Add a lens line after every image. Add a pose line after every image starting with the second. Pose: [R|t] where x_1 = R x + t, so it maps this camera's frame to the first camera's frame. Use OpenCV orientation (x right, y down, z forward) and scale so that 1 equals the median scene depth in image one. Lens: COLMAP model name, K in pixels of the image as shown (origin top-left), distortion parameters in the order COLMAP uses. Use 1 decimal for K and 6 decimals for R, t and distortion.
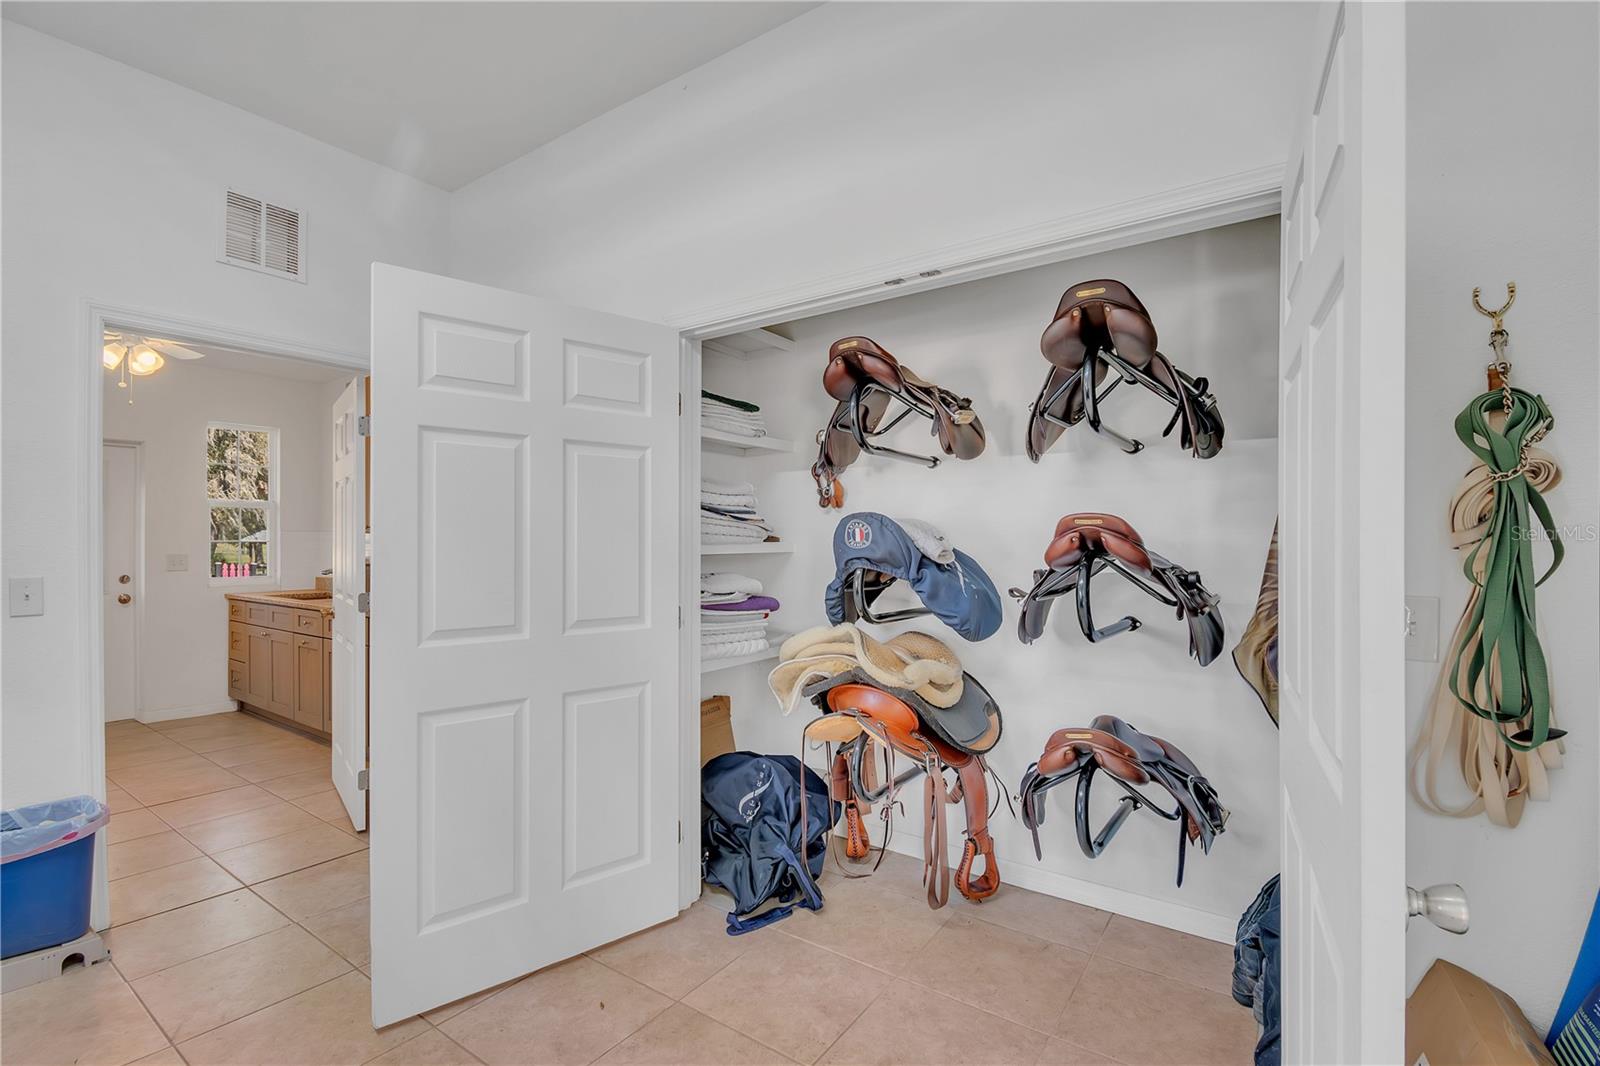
lens RADIAL K [[726.3, 0, 814.9], [0, 726.3, 535.5], [0, 0, 1]] dist [-0.019605, -0.004763]
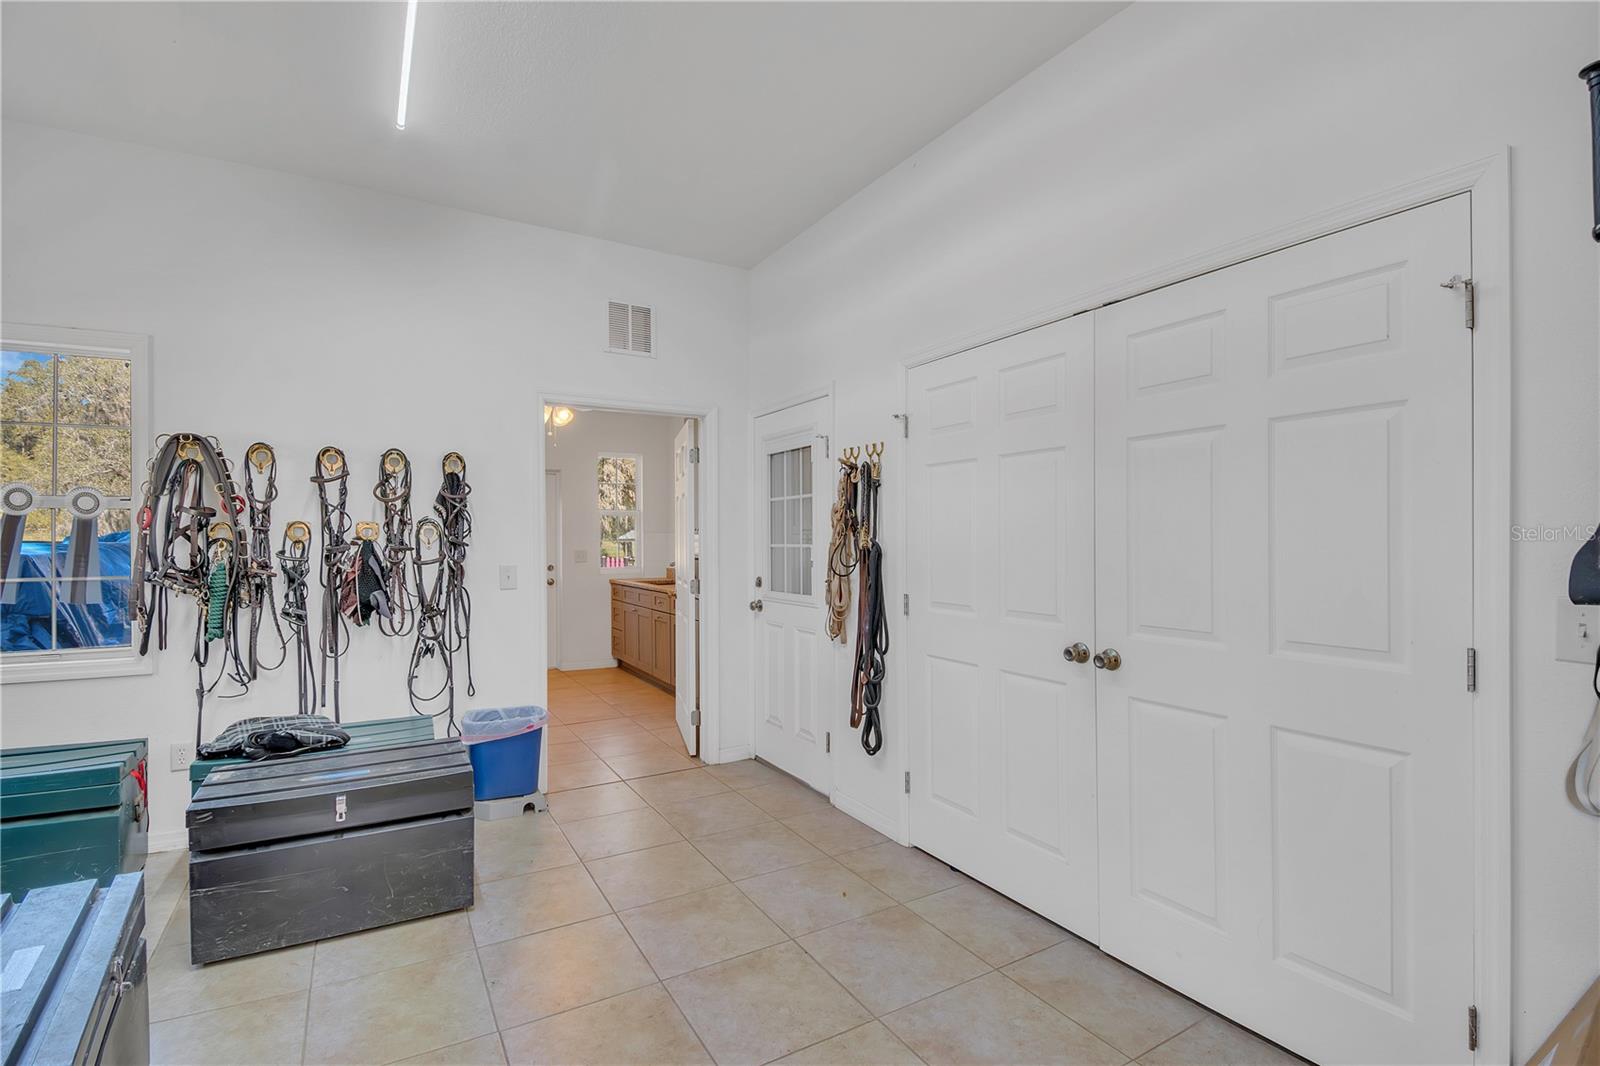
lens RADIAL K [[726.3, 0, 796.9], [0, 726.3, 536.1], [0, 0, 1]] dist [-0.019605, -0.004763]
pose [[0.907386, -0.003477, -0.420285, 0.119594], [0.005376, 0.999980, 0.003334, -0.005824], [0.420265, -0.005285, 0.907386, -0.154079]]
